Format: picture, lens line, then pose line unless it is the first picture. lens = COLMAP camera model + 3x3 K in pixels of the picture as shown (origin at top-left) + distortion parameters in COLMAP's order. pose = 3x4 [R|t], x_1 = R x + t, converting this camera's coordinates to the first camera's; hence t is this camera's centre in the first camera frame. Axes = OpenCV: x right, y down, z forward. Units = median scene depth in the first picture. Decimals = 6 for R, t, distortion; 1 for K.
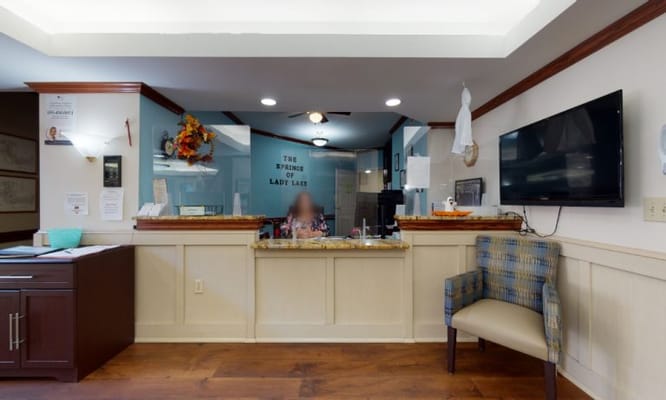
lens RADIAL K [[236.1, 0, 332.0], [0, 236.1, 204.8], [0, 0, 1]] dist [0.000951, 0.000087]
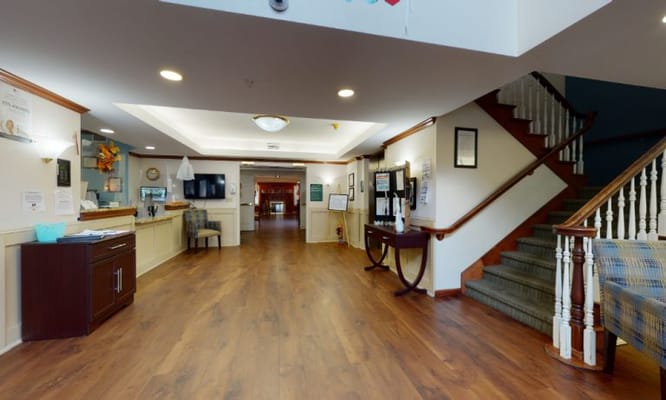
lens RADIAL K [[245.0, 0, 331.6], [0, 245.0, 200.4], [0, 0, 1]] dist [0.000149, -0.000092]
pose [[-0.217441, -0.010529, 0.976017, -2.415403], [-0.002145, 0.999945, 0.010309, -0.021545], [-0.976071, 0.000148, -0.217451, -0.039469]]
